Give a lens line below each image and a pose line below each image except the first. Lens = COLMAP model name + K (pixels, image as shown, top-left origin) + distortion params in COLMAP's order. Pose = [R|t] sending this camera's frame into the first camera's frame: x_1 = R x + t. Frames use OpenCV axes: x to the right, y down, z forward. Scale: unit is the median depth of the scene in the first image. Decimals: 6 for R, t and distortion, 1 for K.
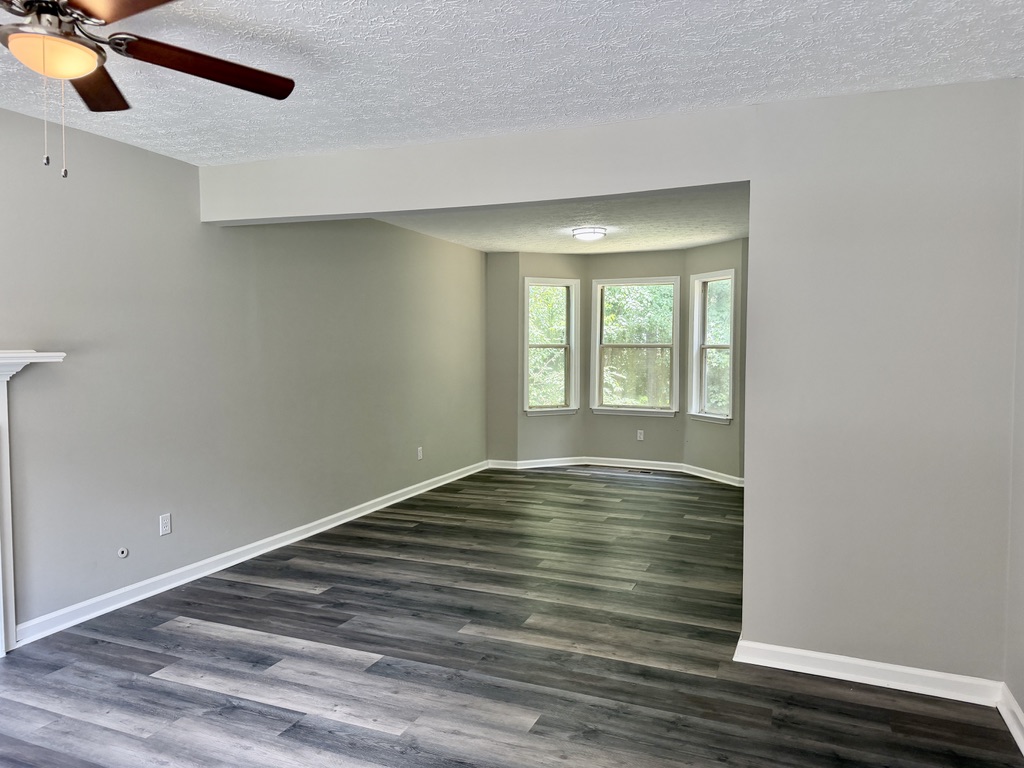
lens RADIAL K [[763.3, 0, 512.0], [0, 763.3, 384.0], [0, 0, 1]] dist [0.090649, -0.077910]
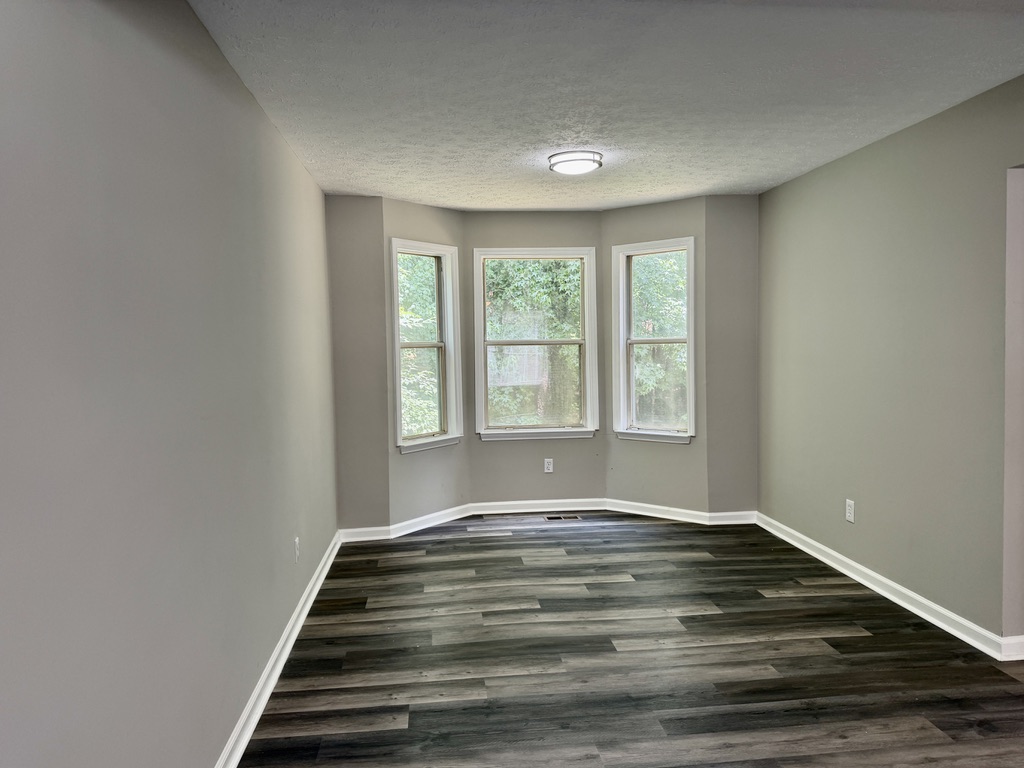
lens RADIAL K [[763.3, 0, 512.0], [0, 763.3, 384.0], [0, 0, 1]] dist [0.090649, -0.077910]
pose [[0.869353, -0.047897, 0.491865, -0.215320], [0.046769, 0.998799, 0.014600, -0.022499], [-0.491974, 0.010312, 0.870549, 0.389791]]
